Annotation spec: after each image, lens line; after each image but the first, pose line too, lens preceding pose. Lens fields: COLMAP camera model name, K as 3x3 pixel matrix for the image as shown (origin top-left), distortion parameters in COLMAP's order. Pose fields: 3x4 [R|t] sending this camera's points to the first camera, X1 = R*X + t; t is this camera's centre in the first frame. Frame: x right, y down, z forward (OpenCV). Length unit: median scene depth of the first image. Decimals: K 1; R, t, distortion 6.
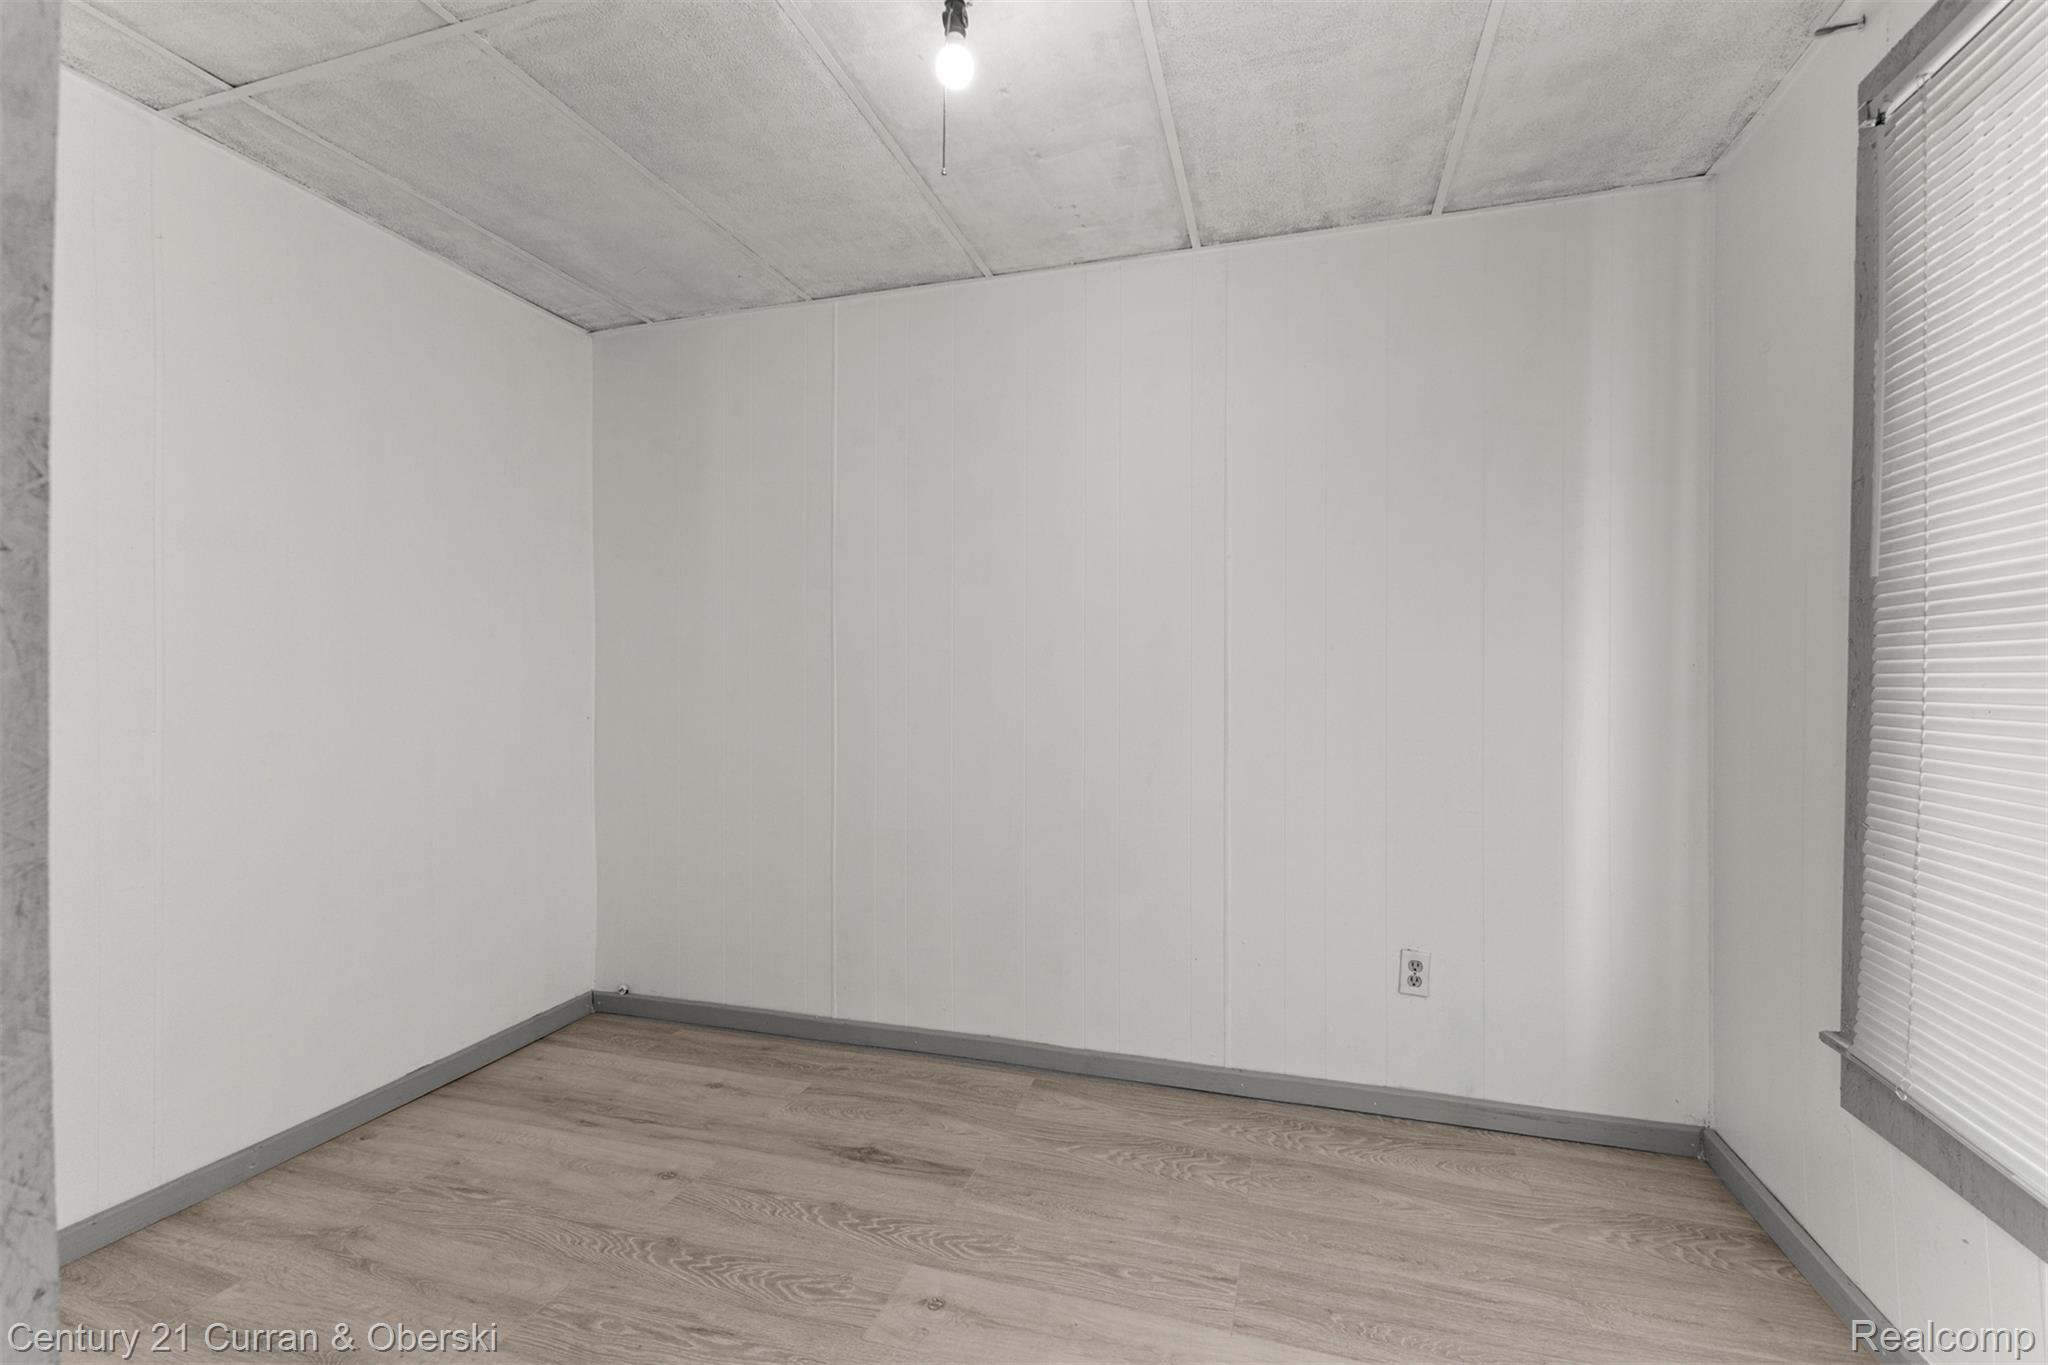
lens RADIAL K [[884.6, 0, 1030.7], [0, 884.6, 680.3], [0, 0, 1]] dist [0.008924, -0.001574]
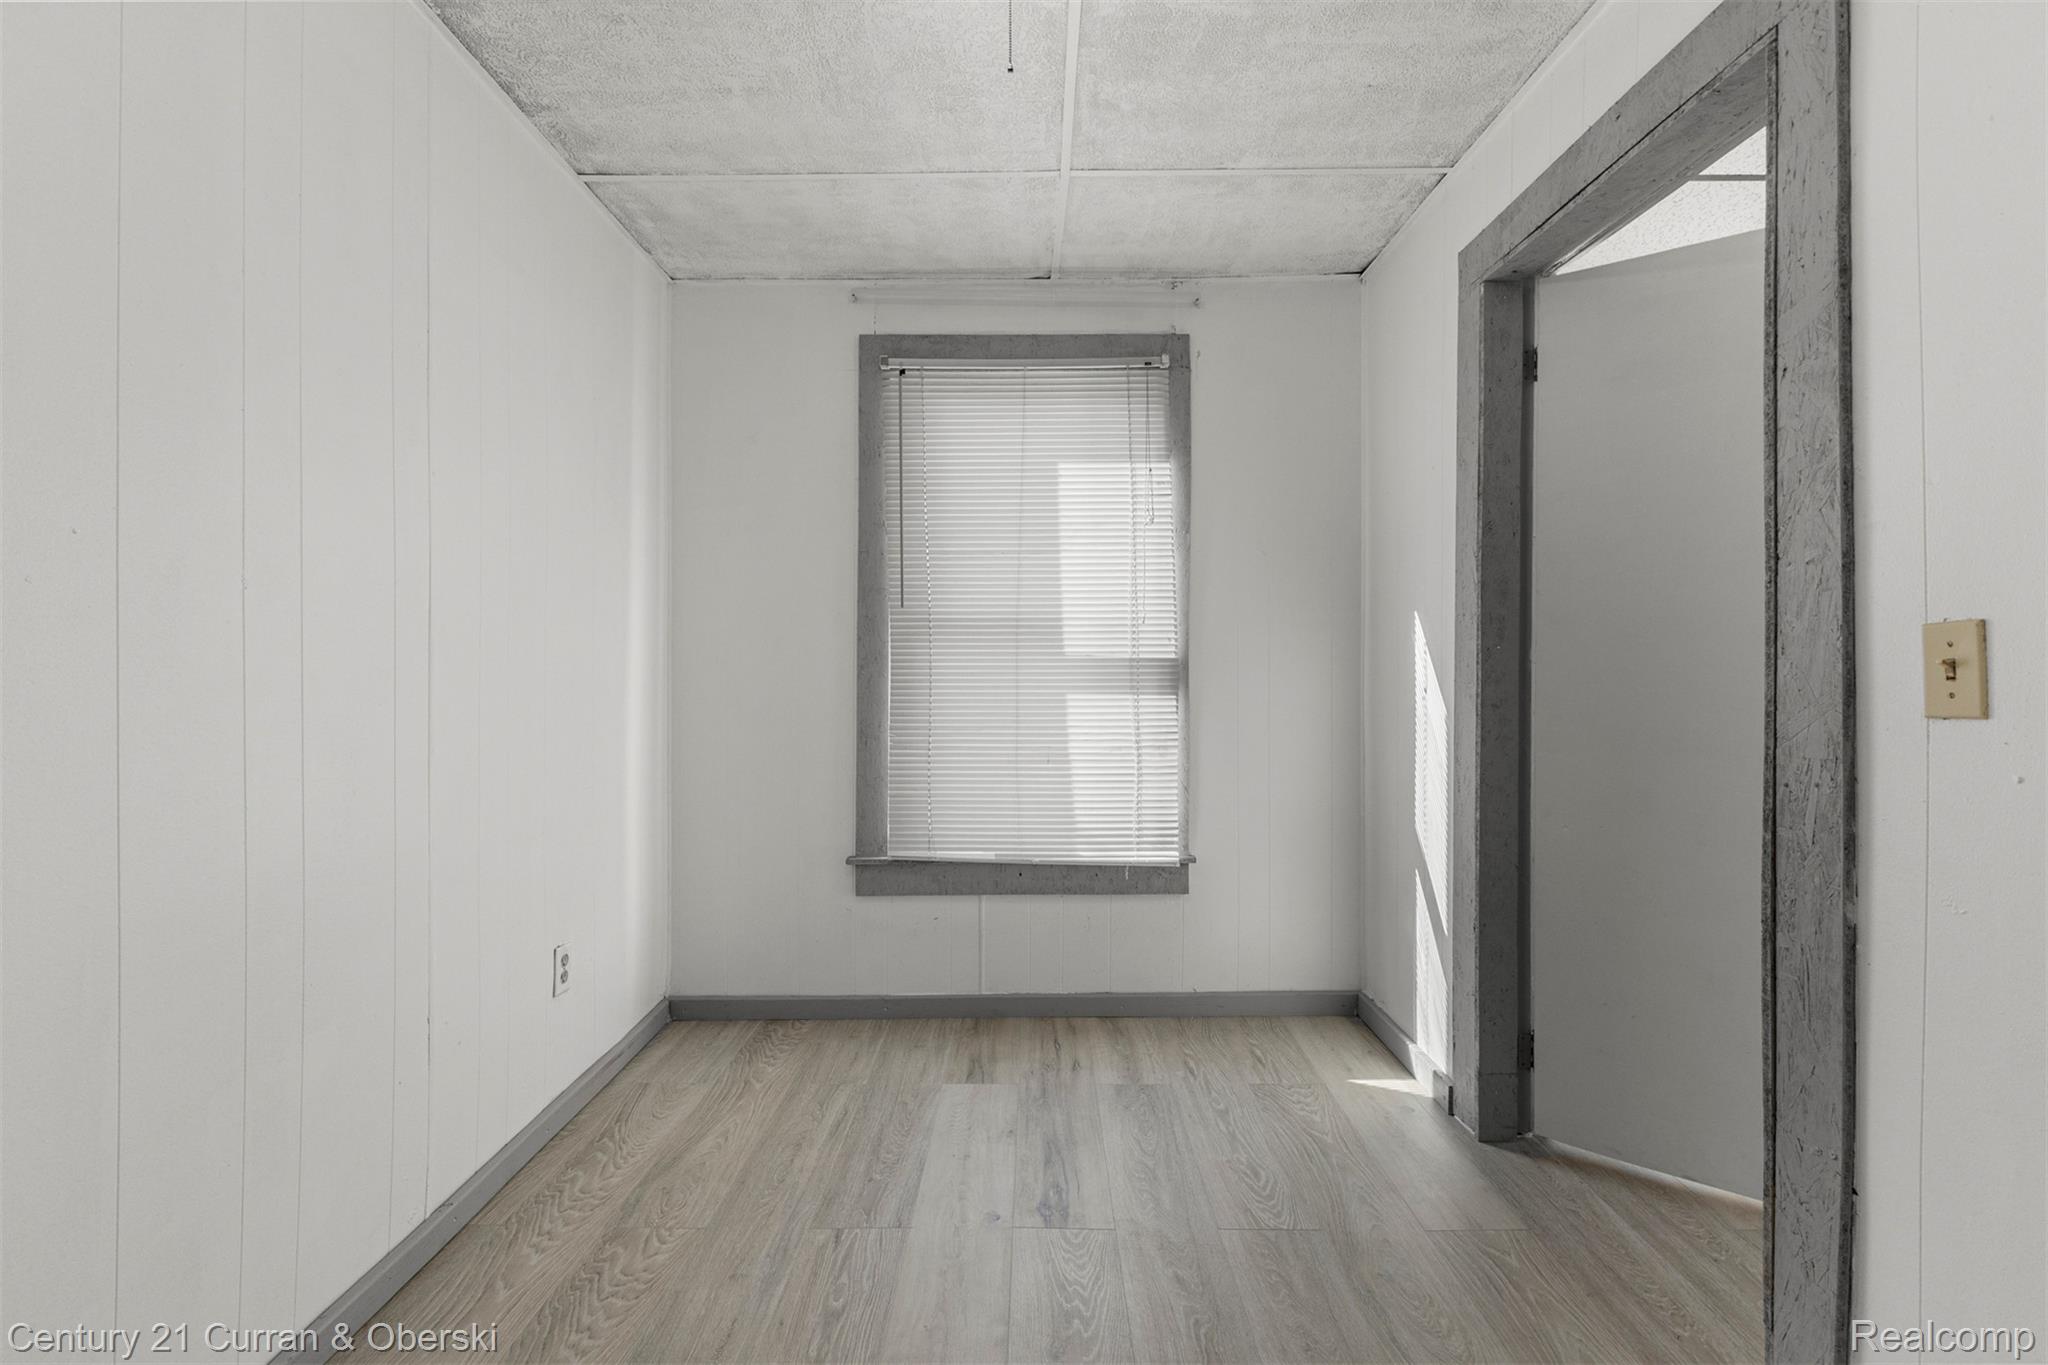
lens RADIAL K [[884.6, 0, 1030.9], [0, 884.6, 675.1], [0, 0, 1]] dist [0.008924, -0.001574]
pose [[-0.297669, -0.001332, 0.954668, -0.726197], [0.007526, 0.999965, 0.003742, 0.024839], [-0.954639, 0.008299, -0.297648, 0.961994]]
